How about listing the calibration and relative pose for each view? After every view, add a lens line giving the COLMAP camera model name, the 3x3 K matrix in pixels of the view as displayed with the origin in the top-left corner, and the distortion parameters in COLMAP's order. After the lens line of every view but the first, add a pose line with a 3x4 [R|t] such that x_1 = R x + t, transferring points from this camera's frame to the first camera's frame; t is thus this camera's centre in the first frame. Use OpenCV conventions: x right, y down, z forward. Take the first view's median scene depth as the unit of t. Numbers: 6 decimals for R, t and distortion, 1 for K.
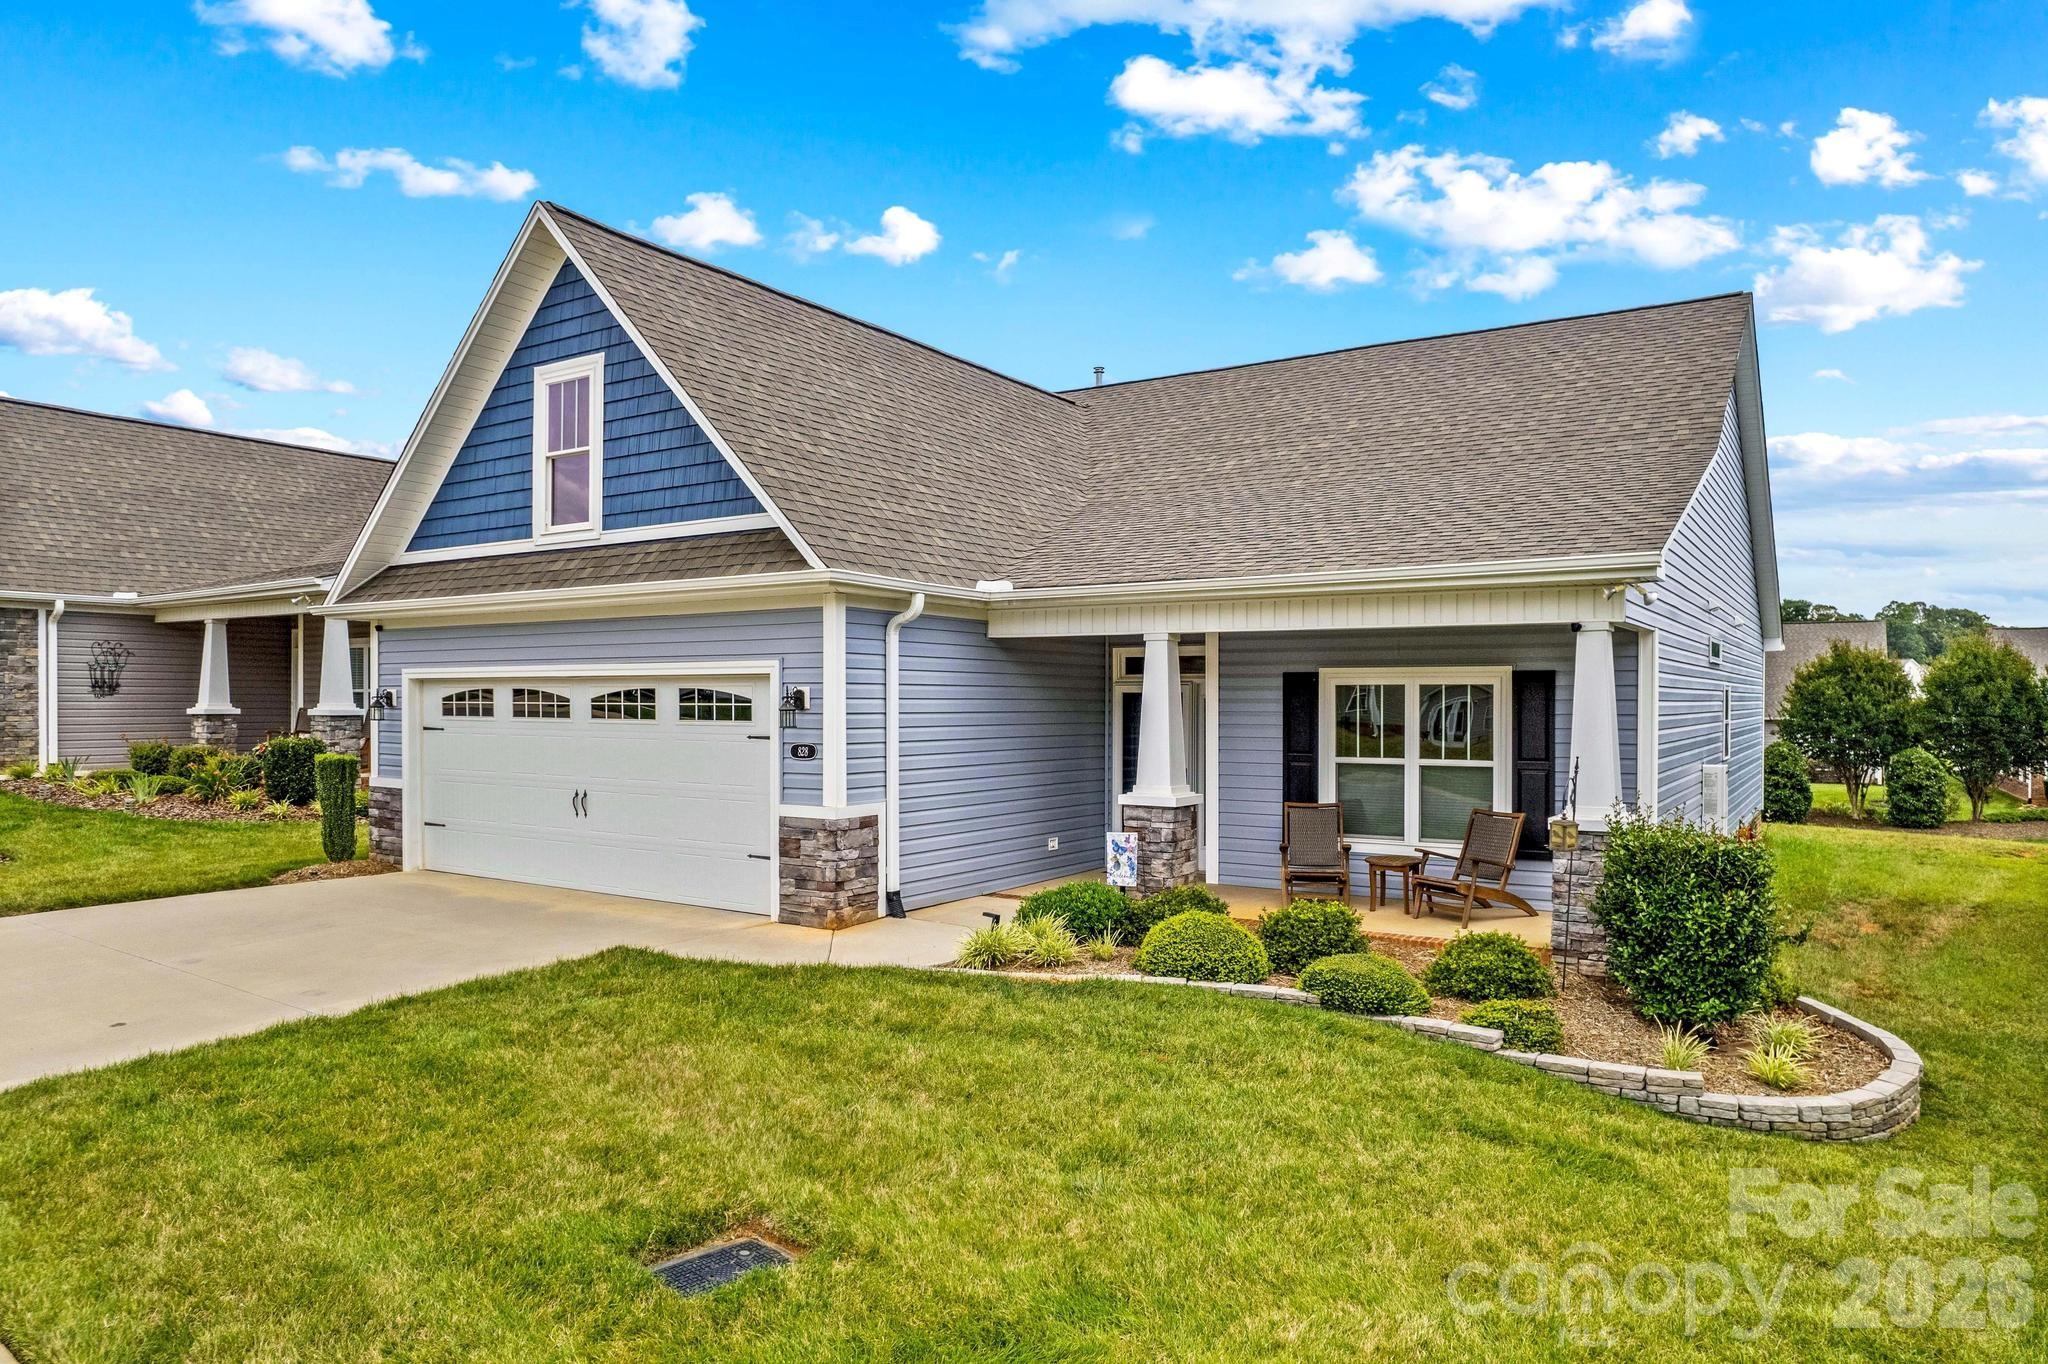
lens RADIAL K [[1319.3, 0, 1018.1], [0, 1319.3, 691.5], [0, 0, 1]] dist [-0.021351, 0.001000]
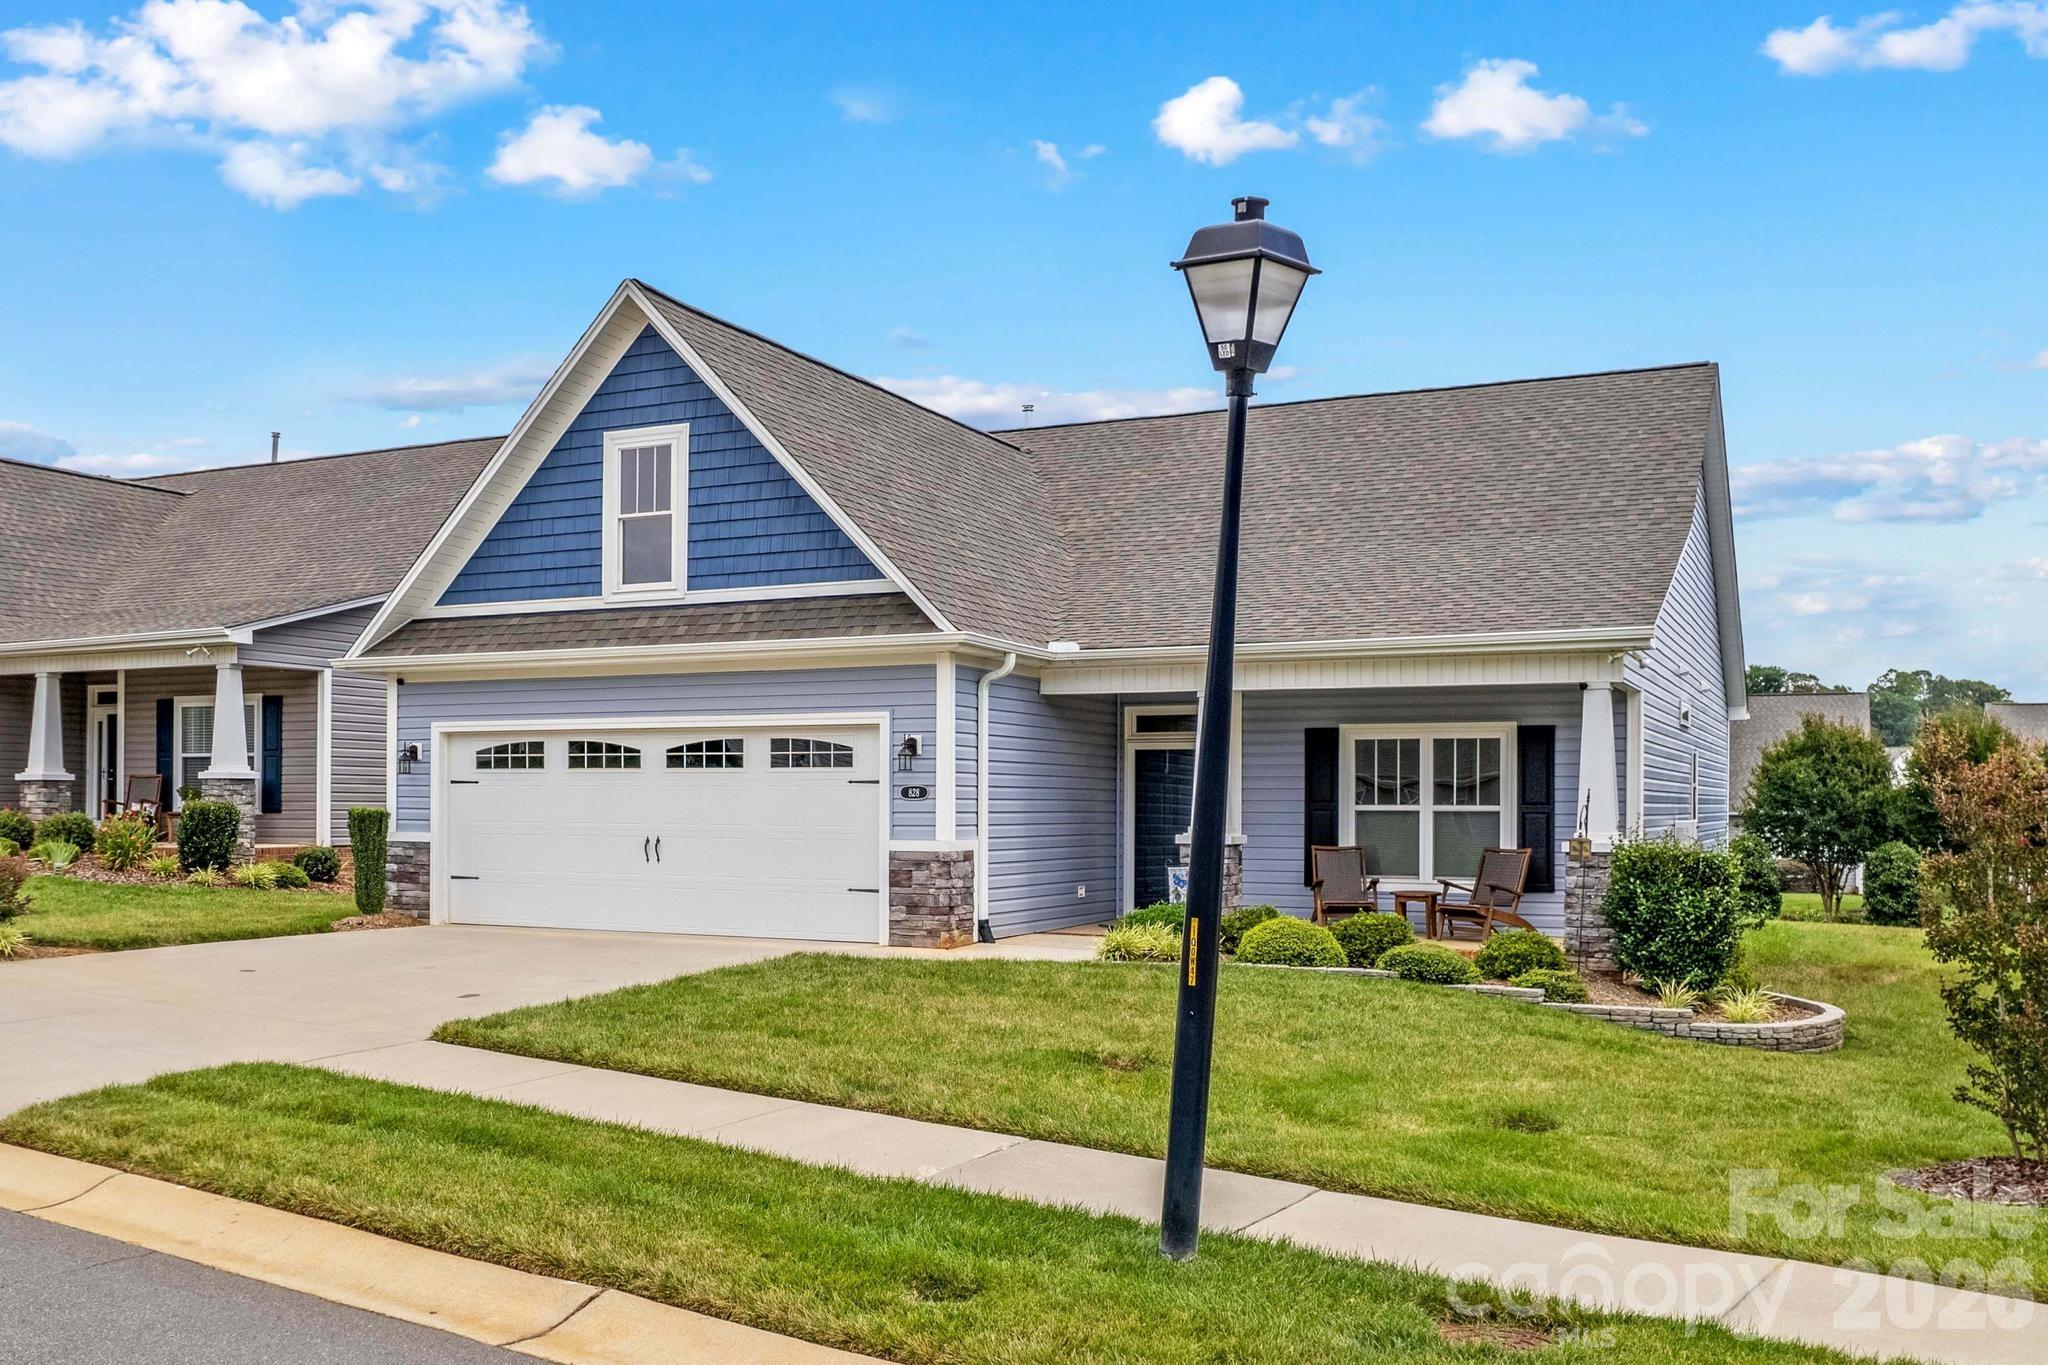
lens RADIAL K [[1899.3, 0, 856.8], [0, 1899.3, 785.0], [0, 0, 1]] dist [-0.005846, 0.004883]
pose [[0.995868, 0.003086, 0.090756, -0.331195], [-0.002821, 0.999991, -0.003045, 0.040690], [-0.090765, 0.002776, 0.995869, -0.563401]]
